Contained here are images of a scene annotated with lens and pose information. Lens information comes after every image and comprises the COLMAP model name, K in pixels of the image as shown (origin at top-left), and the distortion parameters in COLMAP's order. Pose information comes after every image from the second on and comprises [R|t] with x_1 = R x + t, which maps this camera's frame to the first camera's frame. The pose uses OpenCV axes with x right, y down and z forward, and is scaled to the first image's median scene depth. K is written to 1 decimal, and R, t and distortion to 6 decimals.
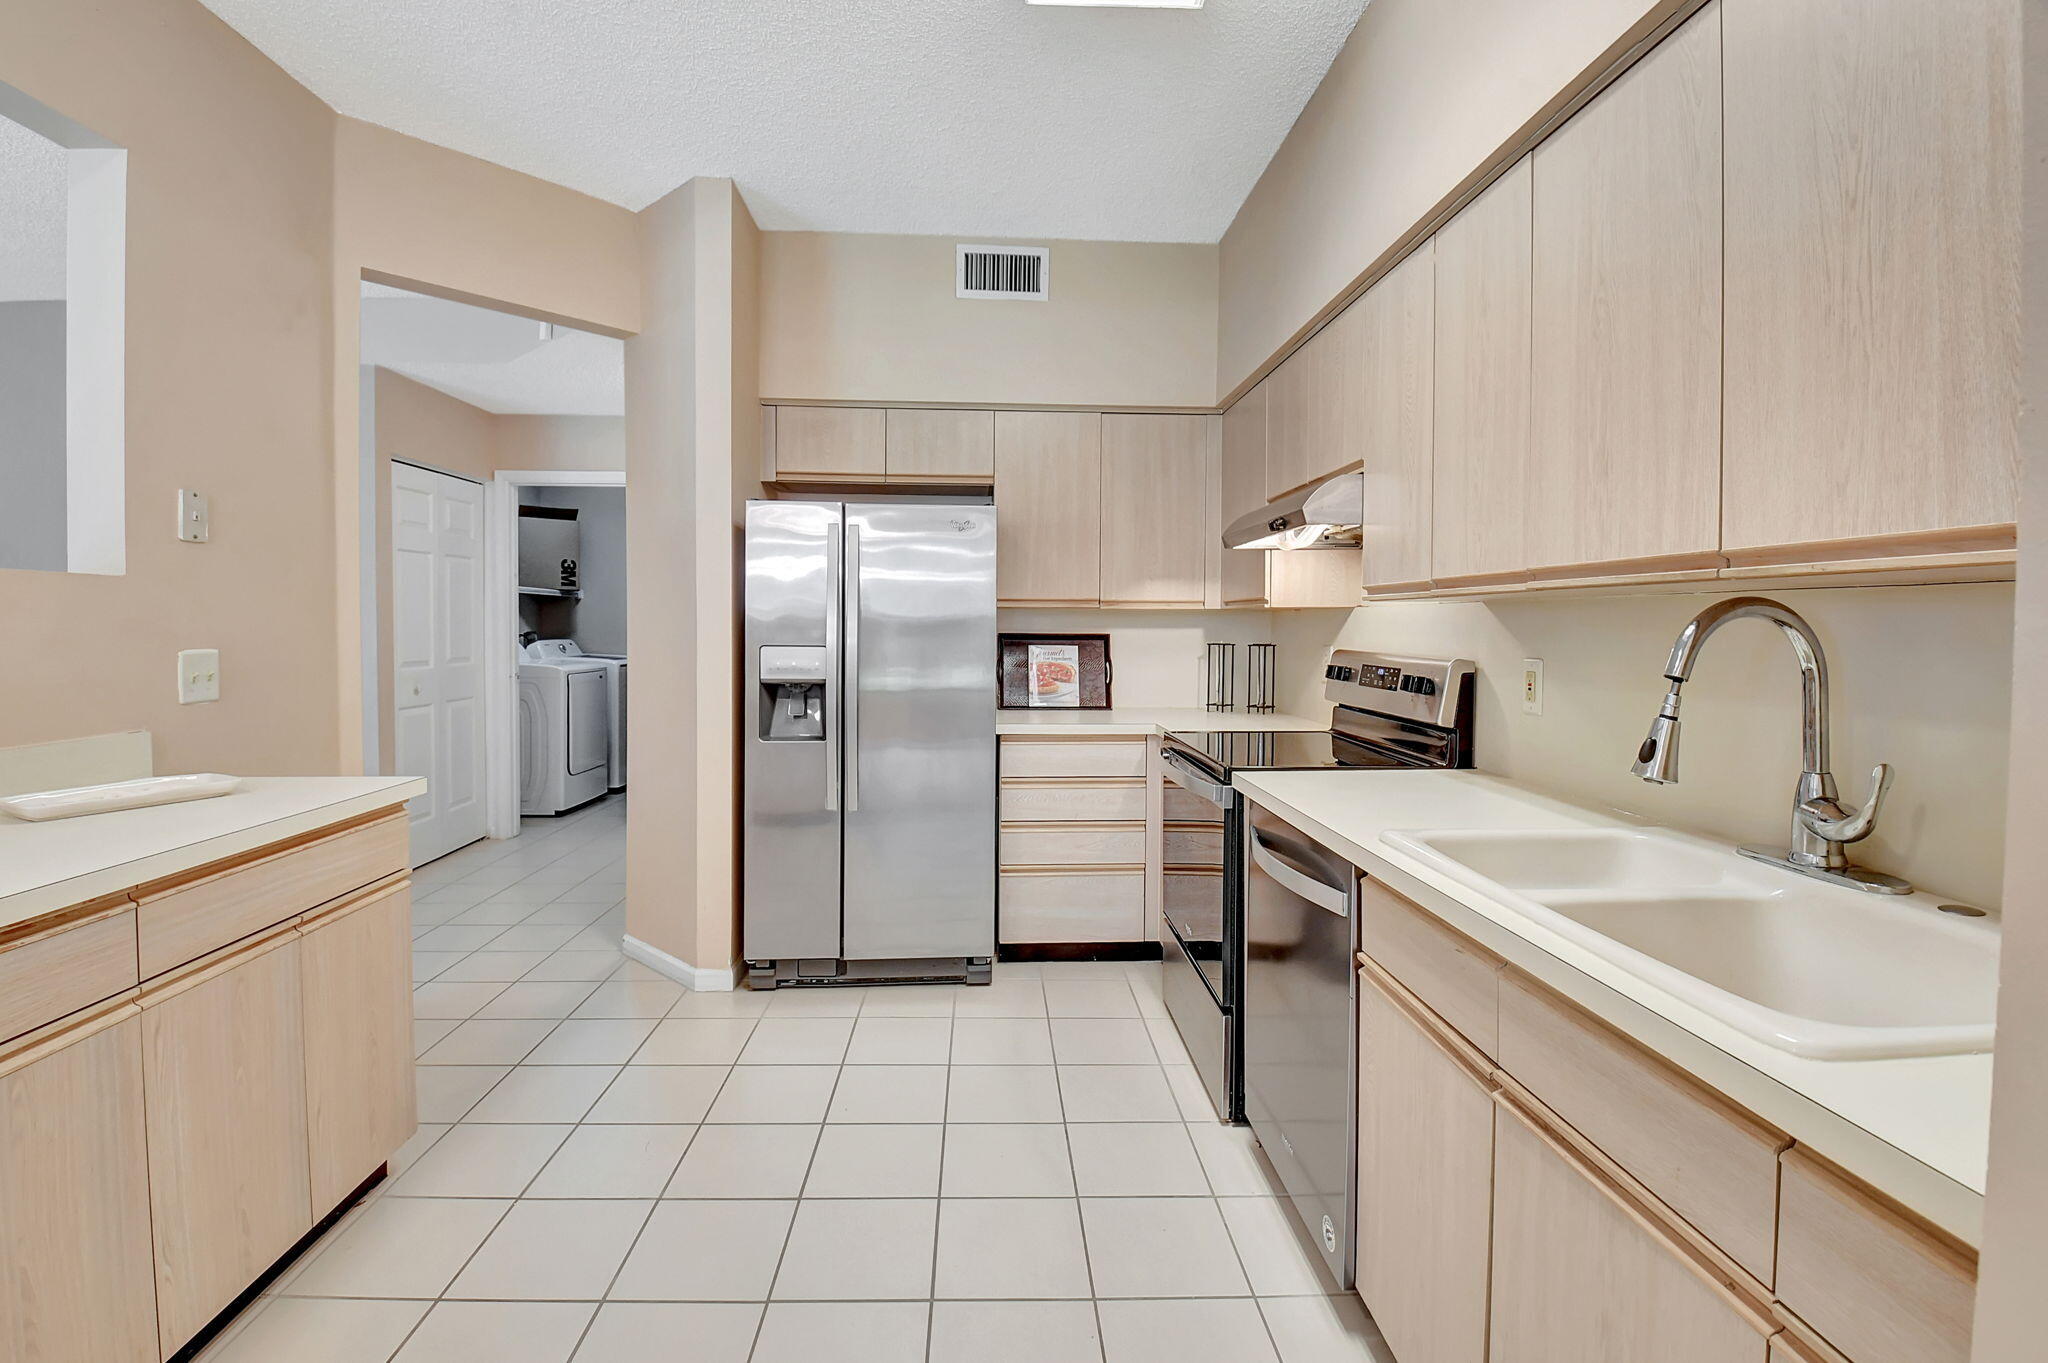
lens RADIAL K [[925.1, 0, 1023.2], [0, 925.1, 604.0], [0, 0, 1]] dist [0.027624, -0.022632]
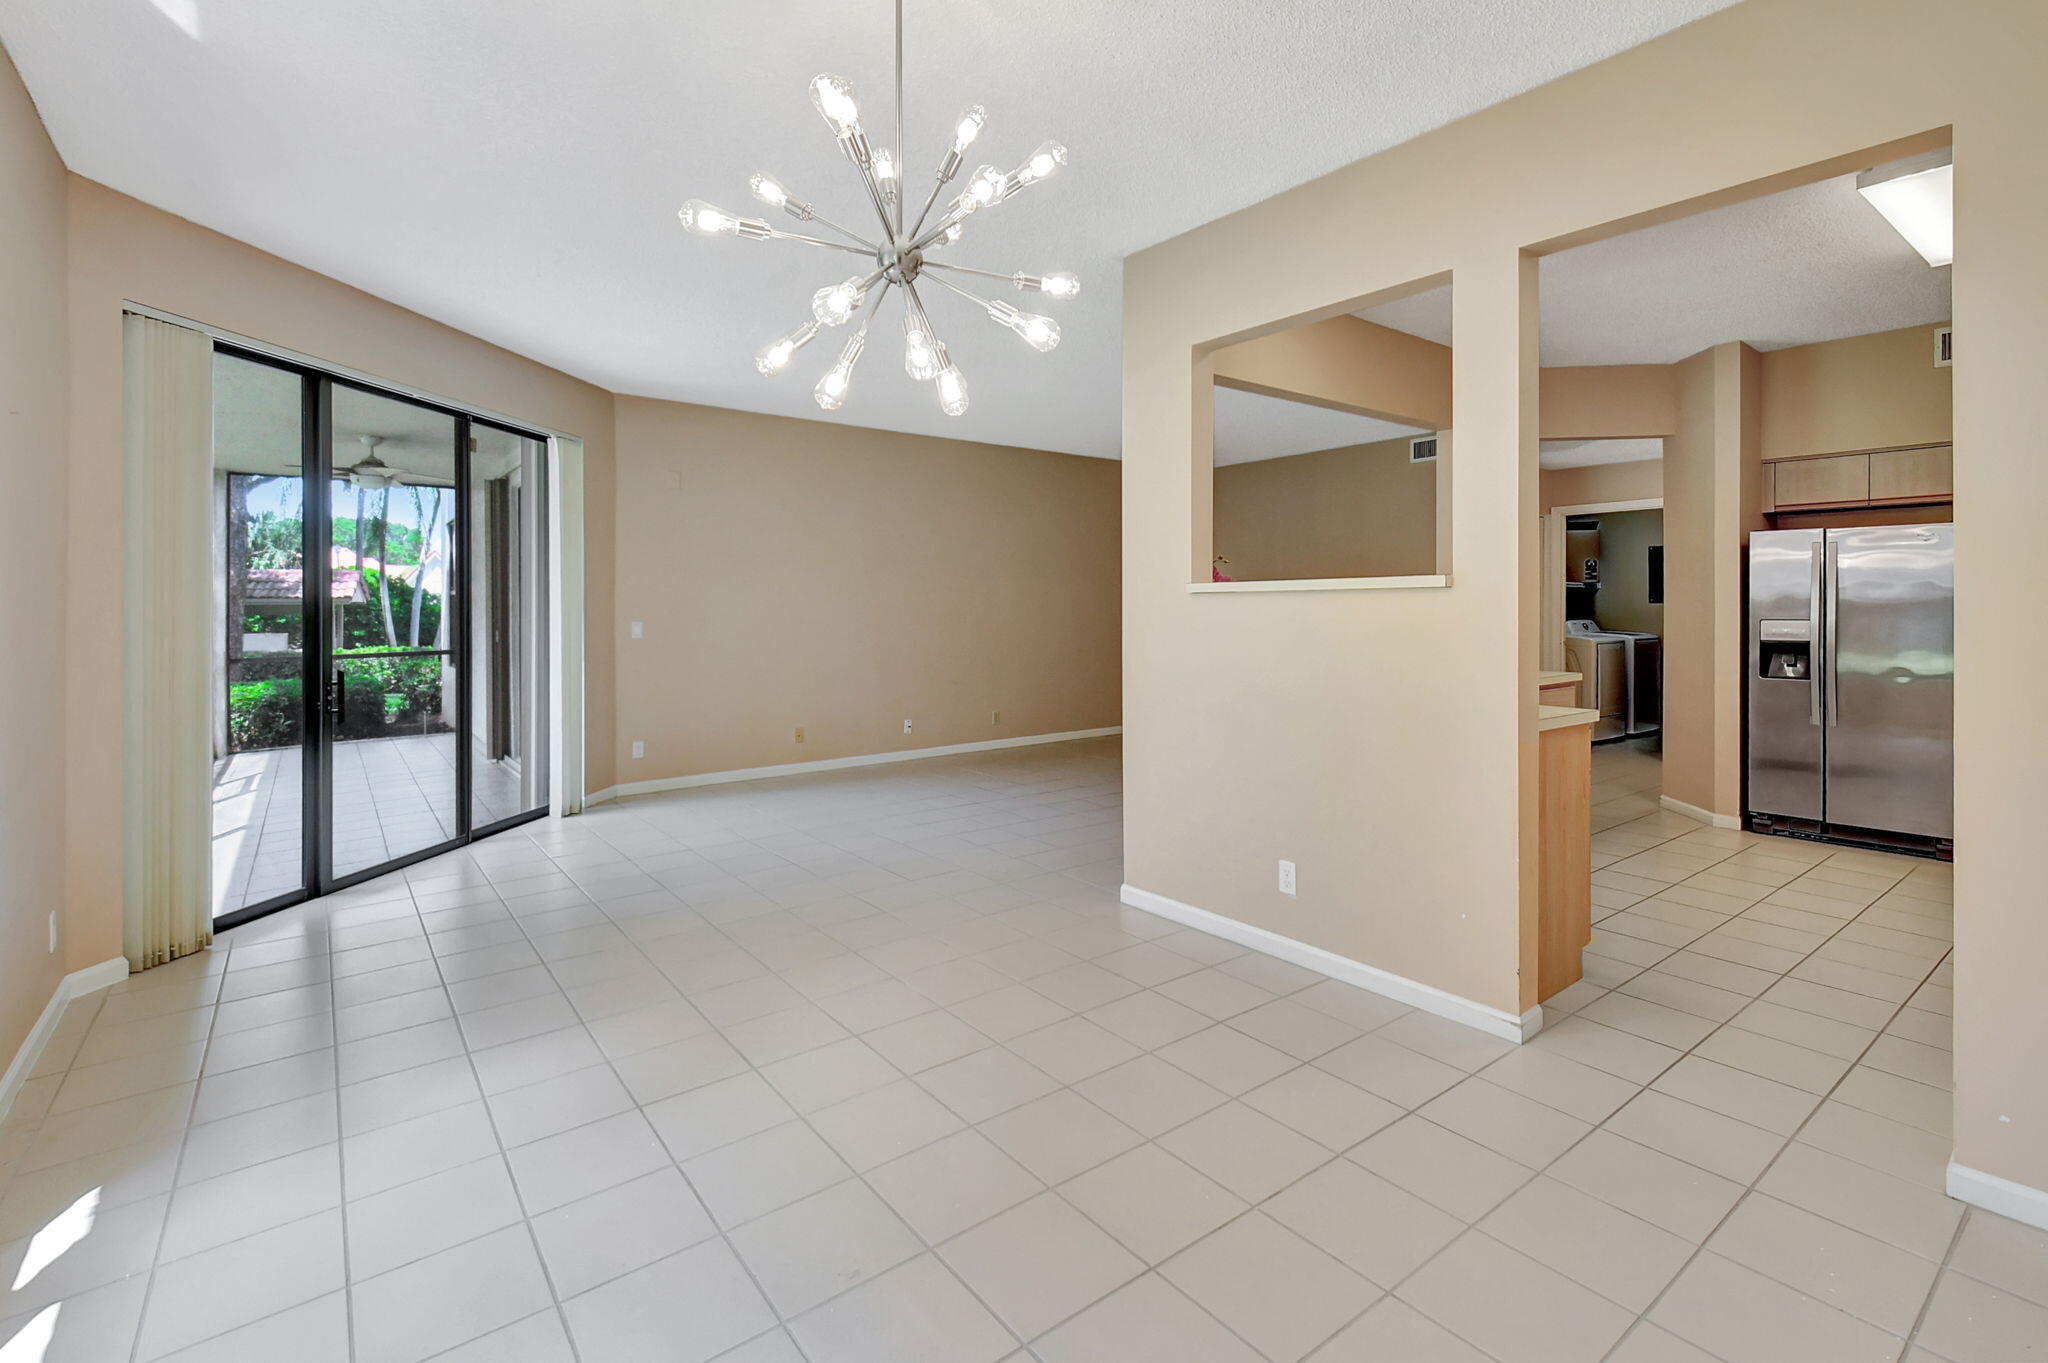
lens RADIAL K [[925.1, 0, 1023.2], [0, 925.1, 604.0], [0, 0, 1]] dist [0.027624, -0.022632]
pose [[0.581009, 0.004203, -0.813886, 0.280883], [0.003121, 0.999968, 0.007391, 0.003977], [0.813891, -0.006834, 0.580978, -0.949877]]
